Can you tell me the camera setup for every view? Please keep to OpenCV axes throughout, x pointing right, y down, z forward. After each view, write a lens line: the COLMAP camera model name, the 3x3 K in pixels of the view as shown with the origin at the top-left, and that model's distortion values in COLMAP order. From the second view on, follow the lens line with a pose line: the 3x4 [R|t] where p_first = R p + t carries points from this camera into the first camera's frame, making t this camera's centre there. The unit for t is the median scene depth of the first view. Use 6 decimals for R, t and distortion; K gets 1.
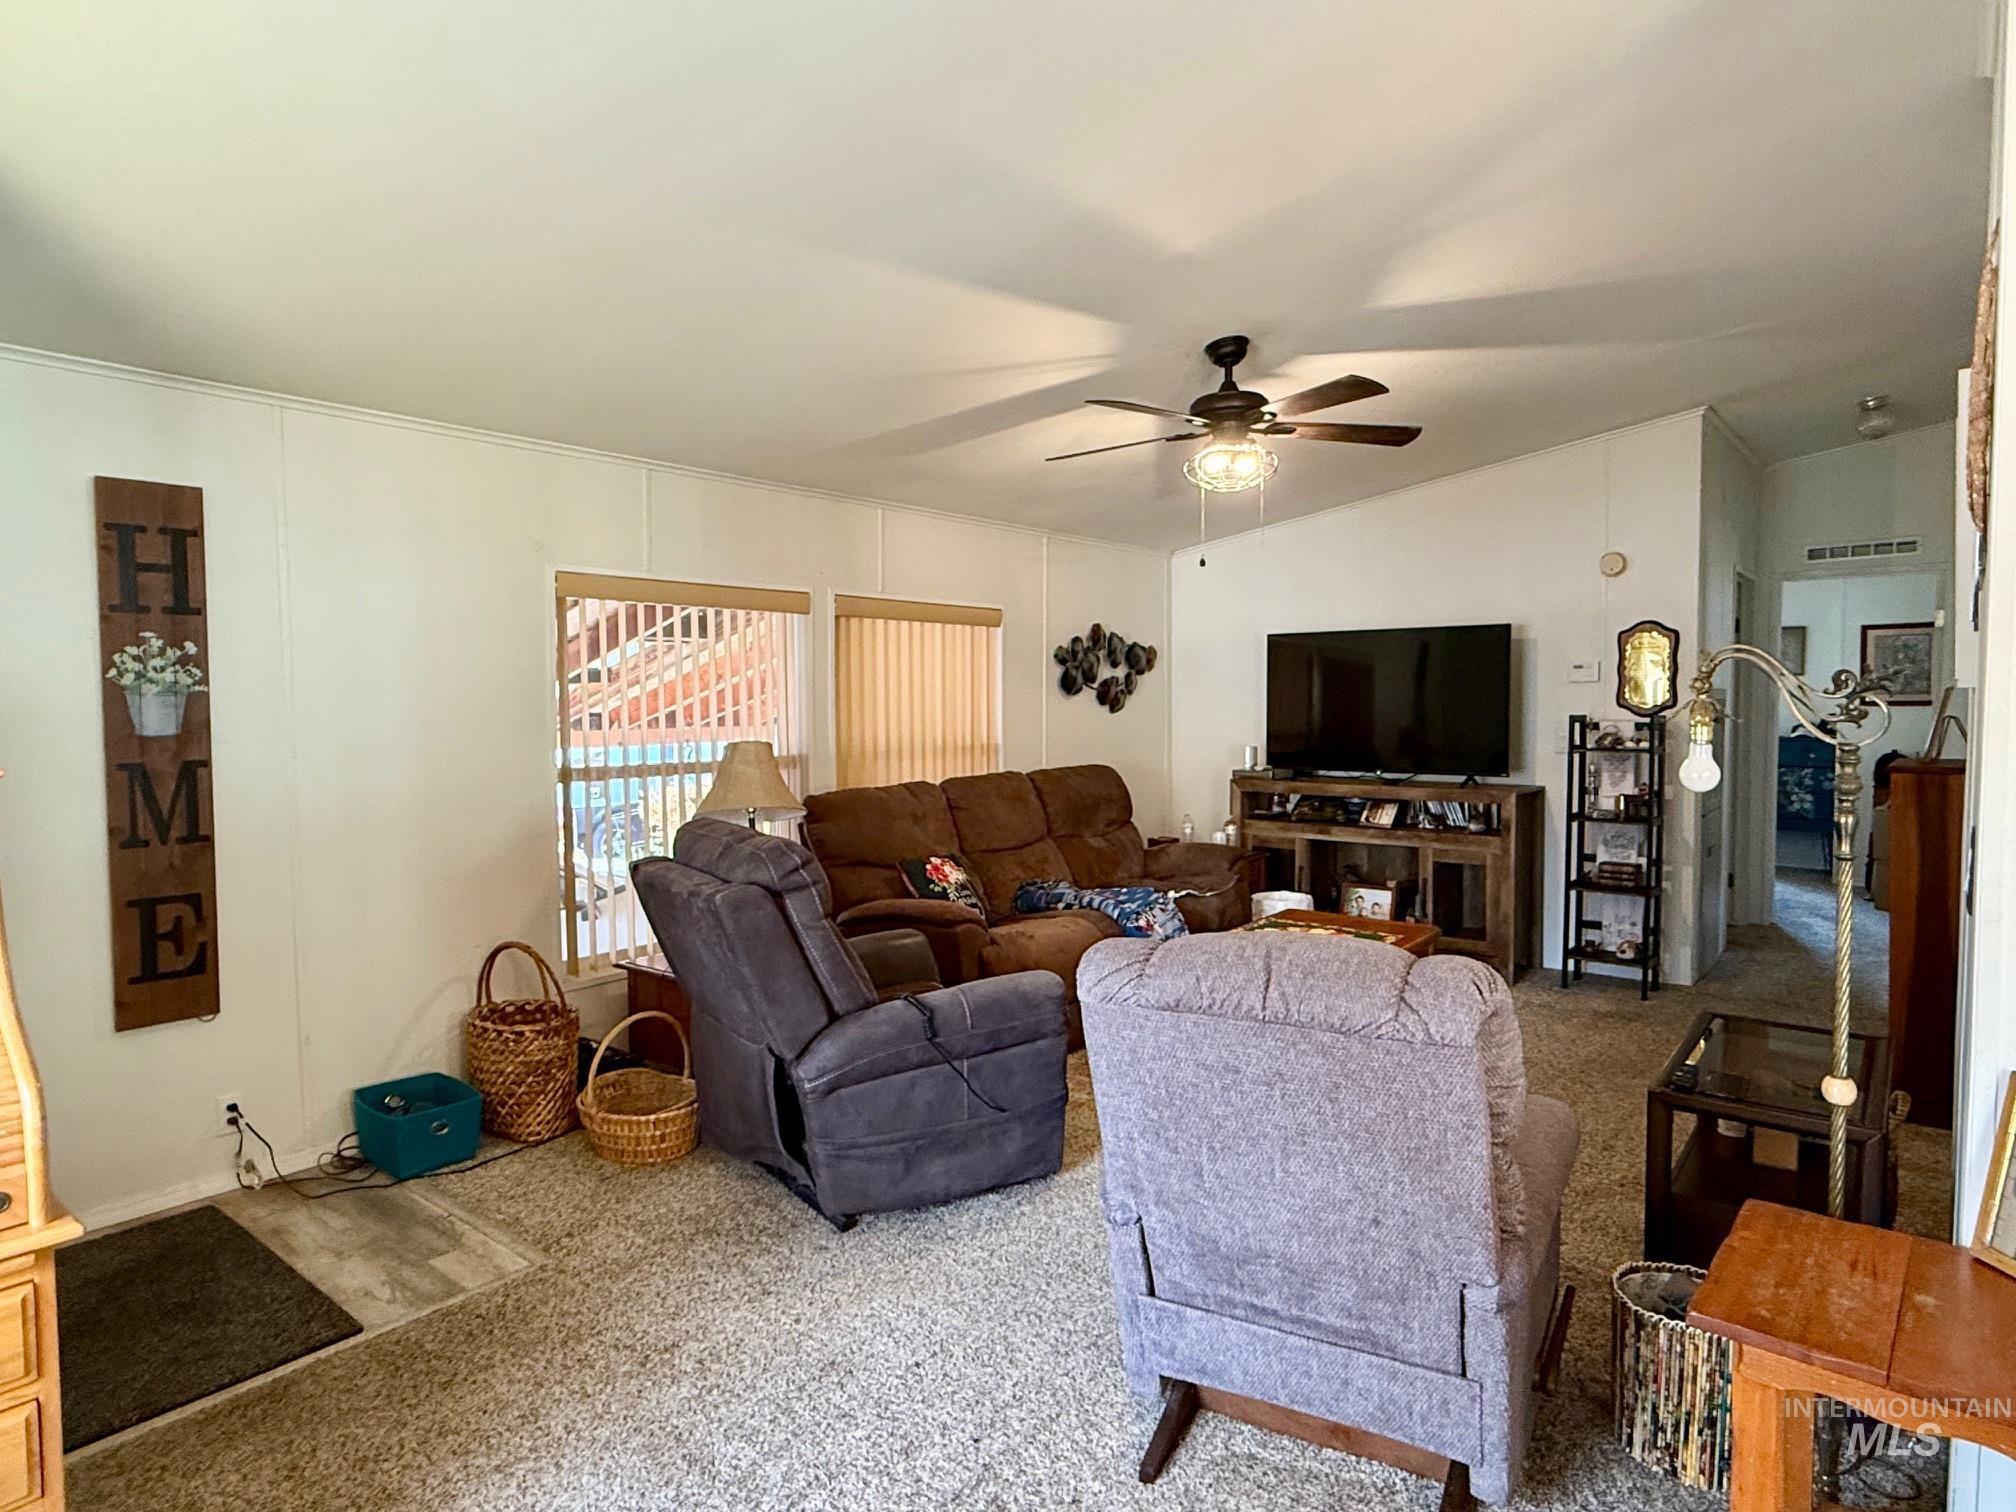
lens RADIAL K [[1147.7, 0, 1008.0], [0, 1147.7, 756.0], [0, 0, 1]] dist [-0.000327, -0.000897]
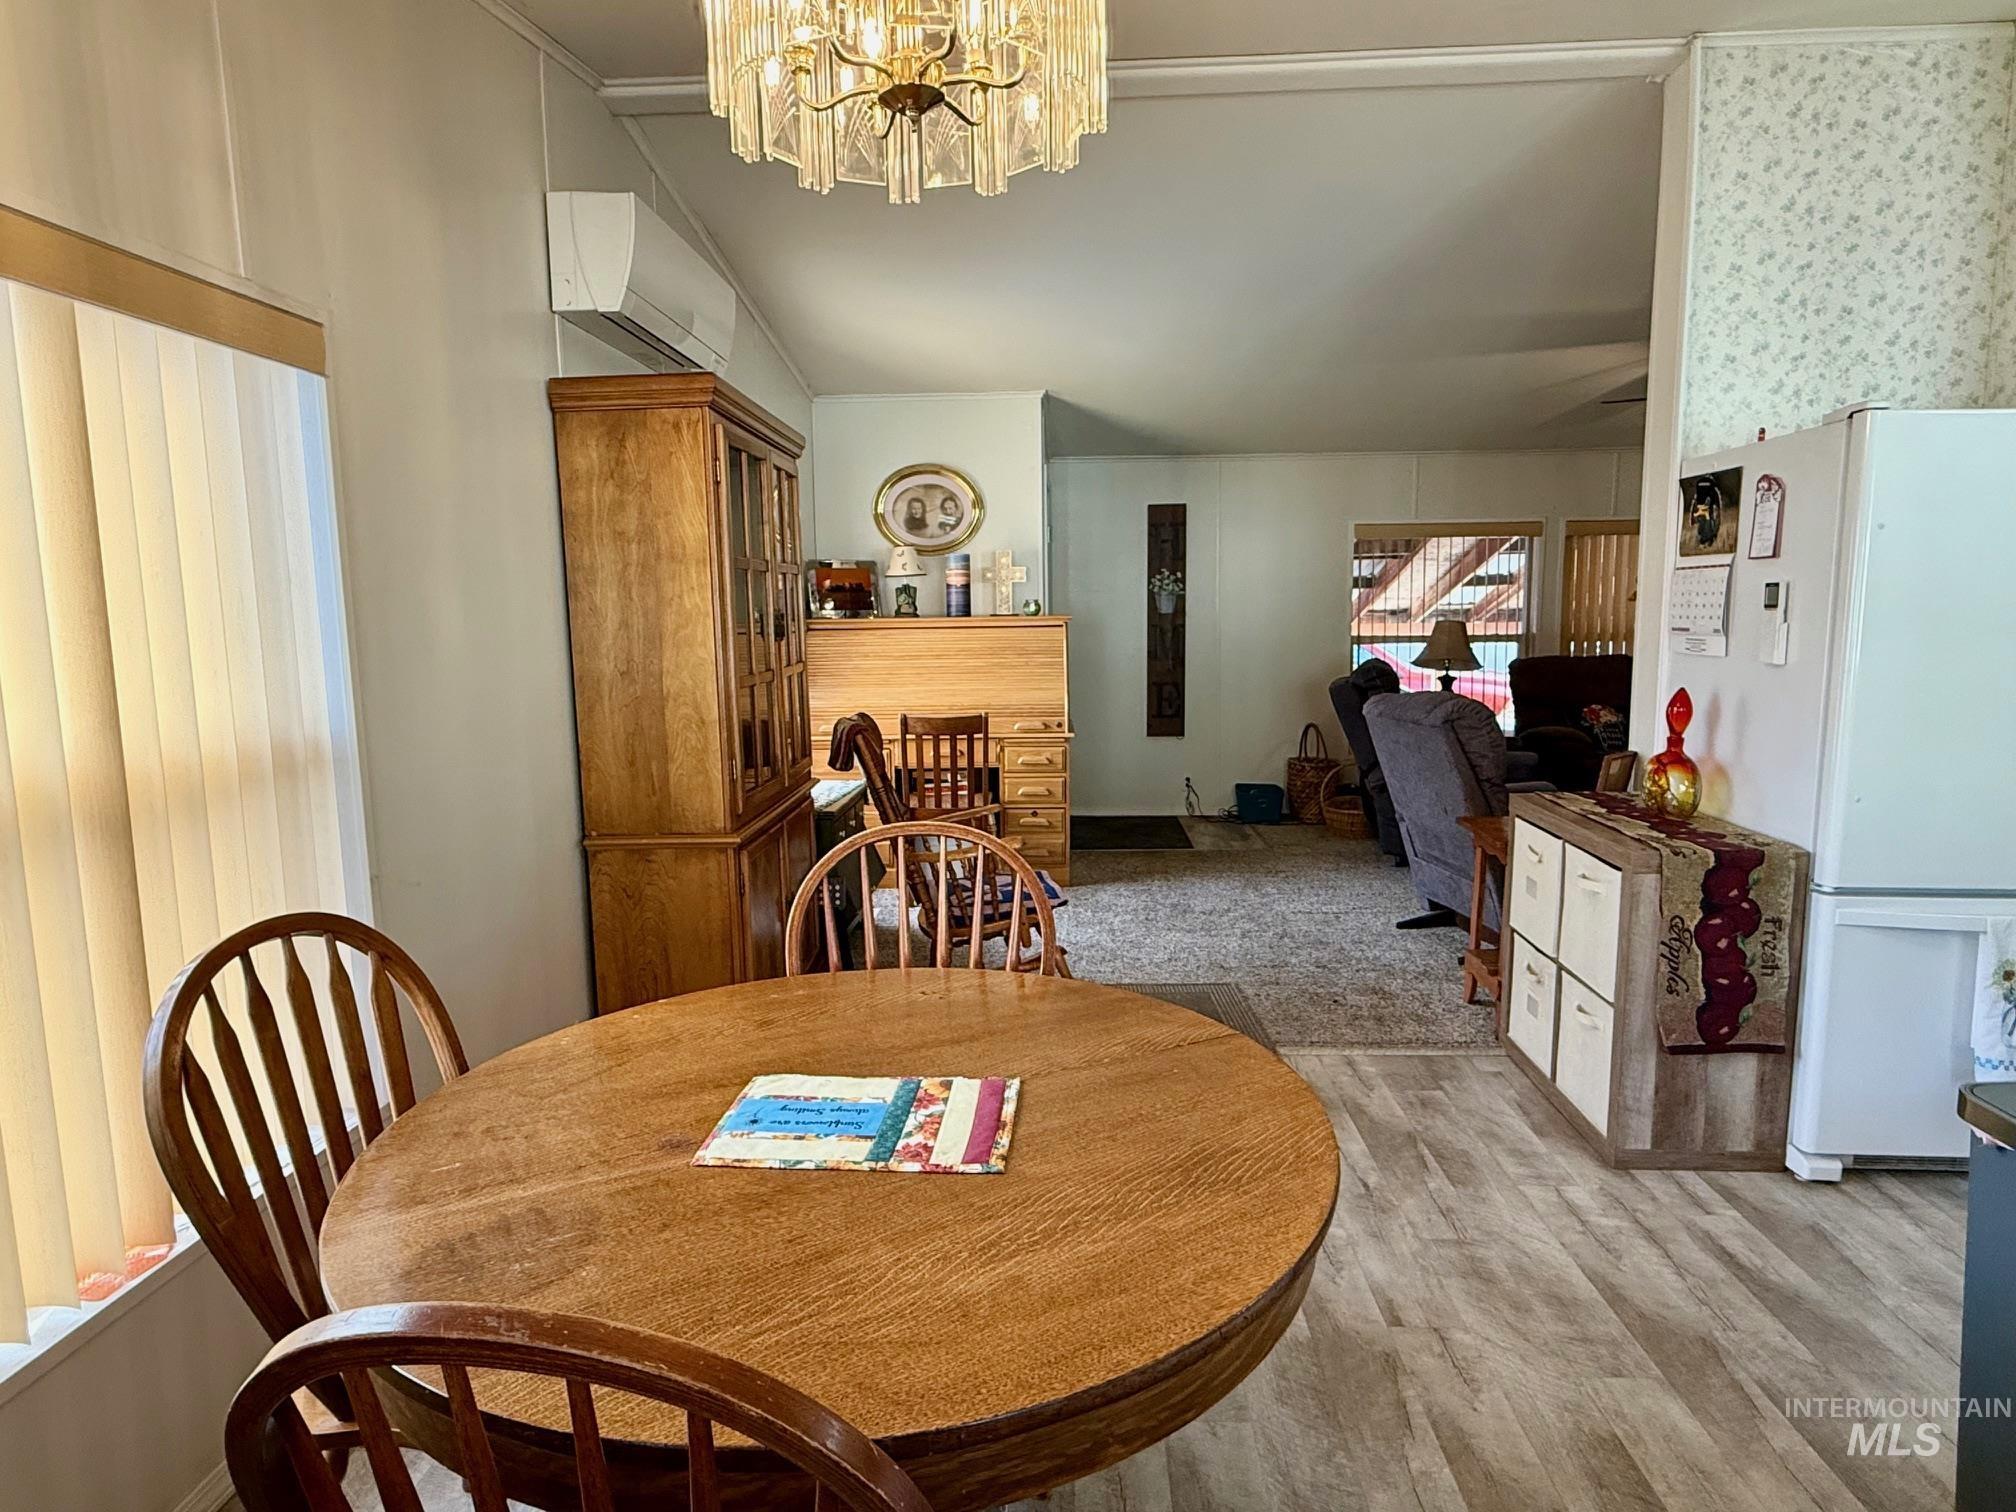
lens RADIAL K [[1147.7, 0, 1008.0], [0, 1147.7, 756.0], [0, 0, 1]] dist [-0.000327, -0.000897]
pose [[0.603769, 0.099427, -0.790934, 0.945024], [-0.034498, 0.994521, 0.098685, 0.052243], [0.796412, -0.032298, 0.603891, -0.682136]]
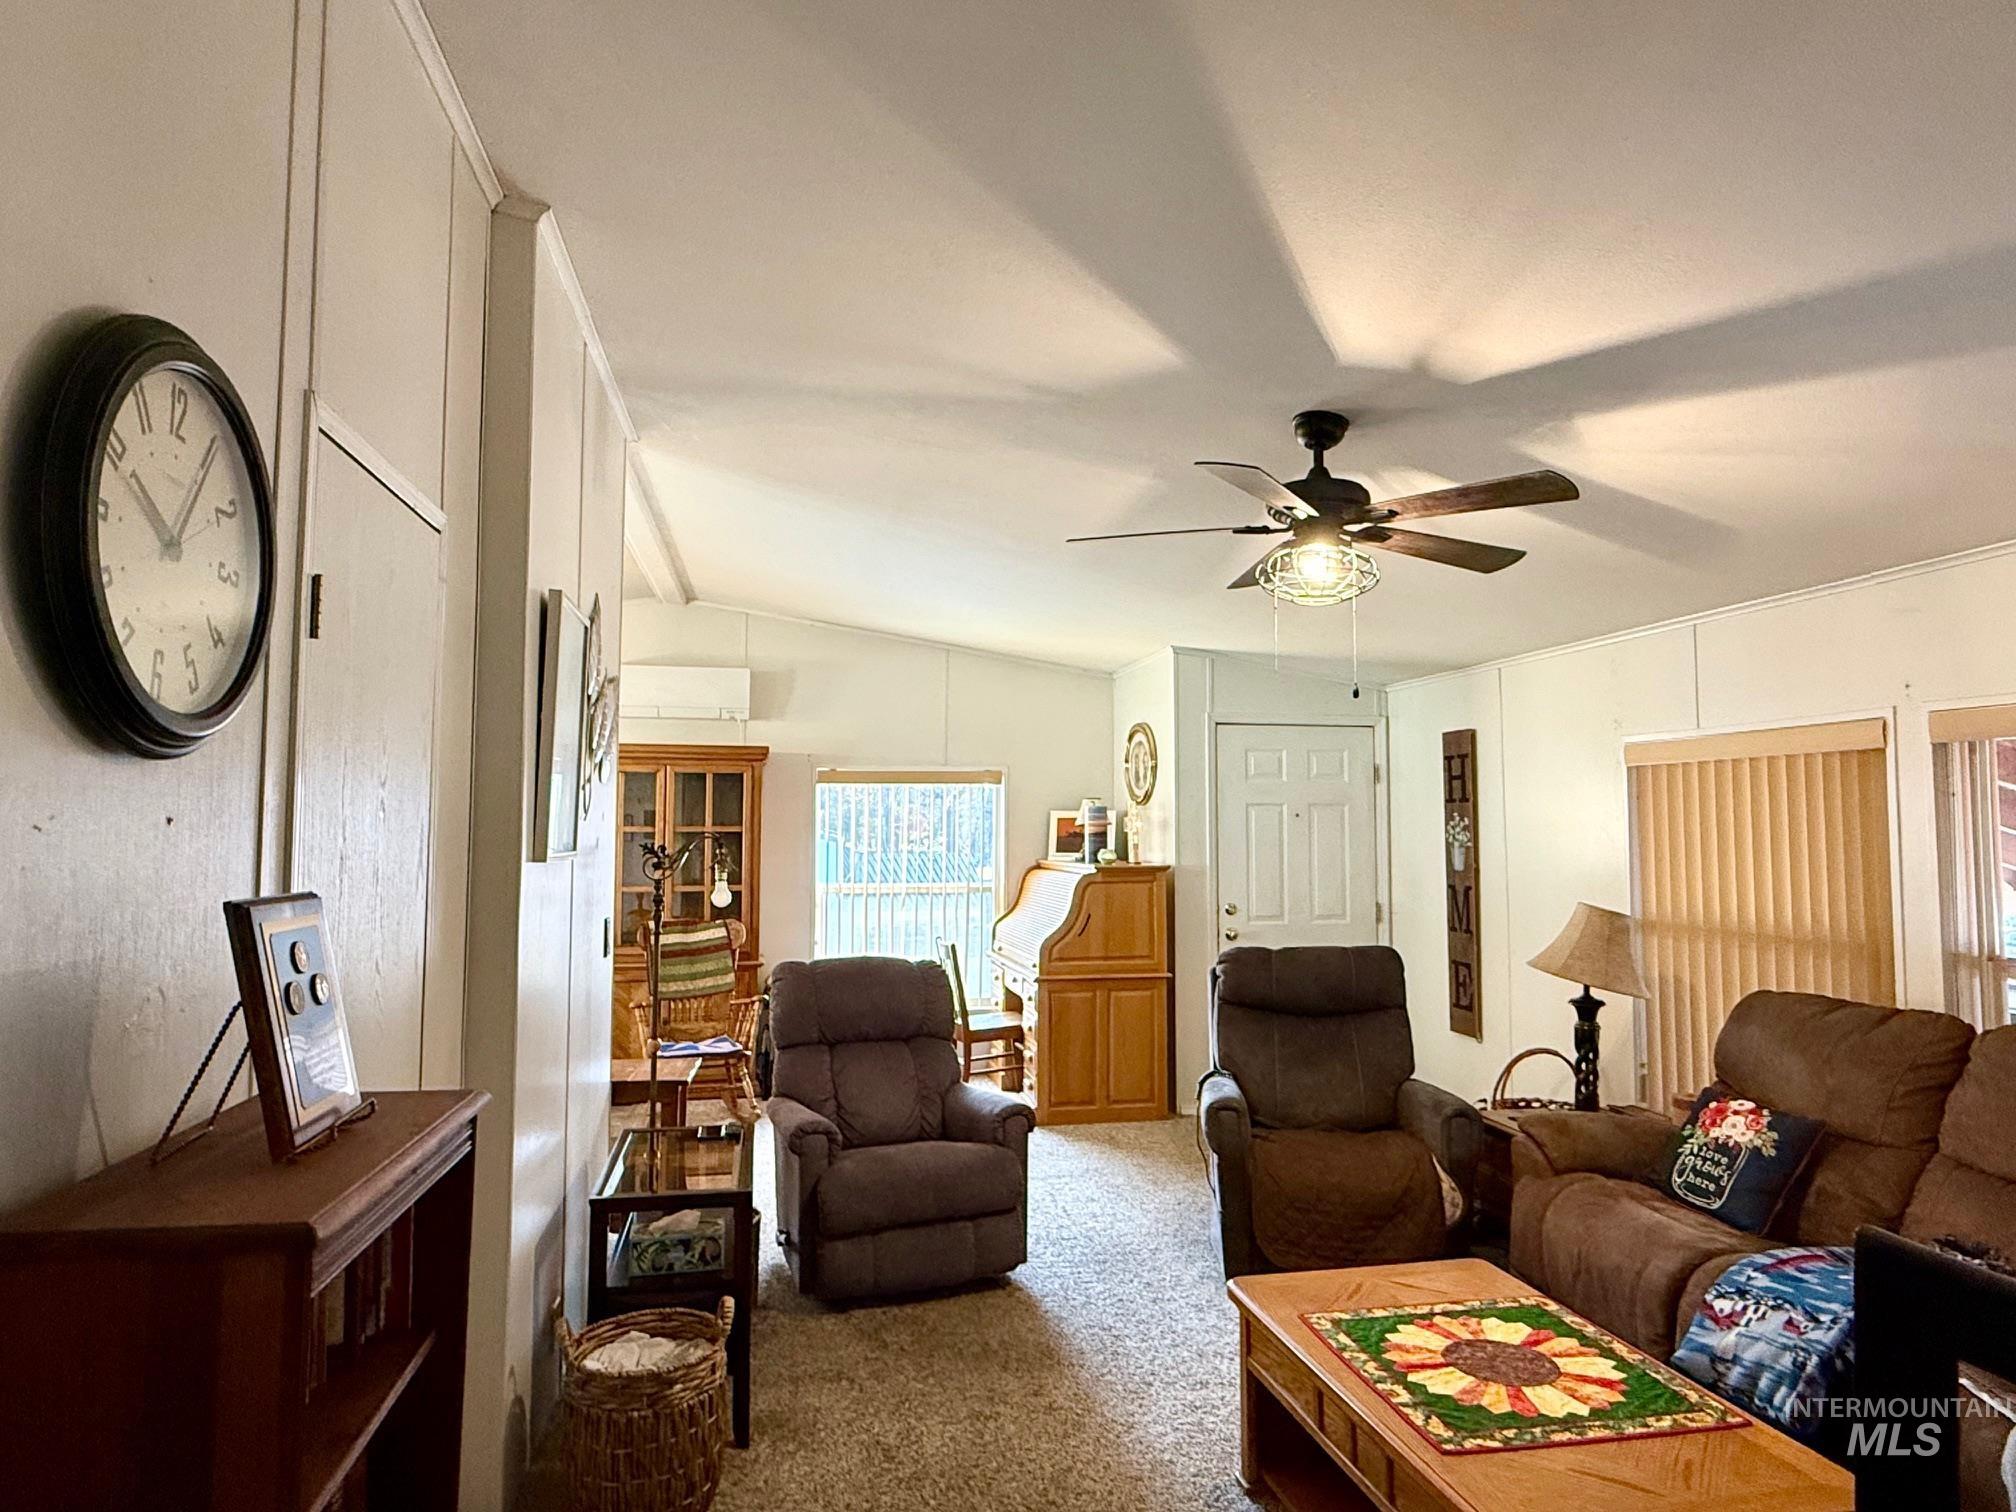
lens RADIAL K [[1147.7, 0, 1008.0], [0, 1147.7, 756.0], [0, 0, 1]] dist [-0.000327, -0.000897]
pose [[-0.633449, -0.047928, -0.772298, 1.085227], [-0.044495, 0.998685, -0.025482, -0.117482], [0.772504, 0.018221, -0.634749, 1.571936]]
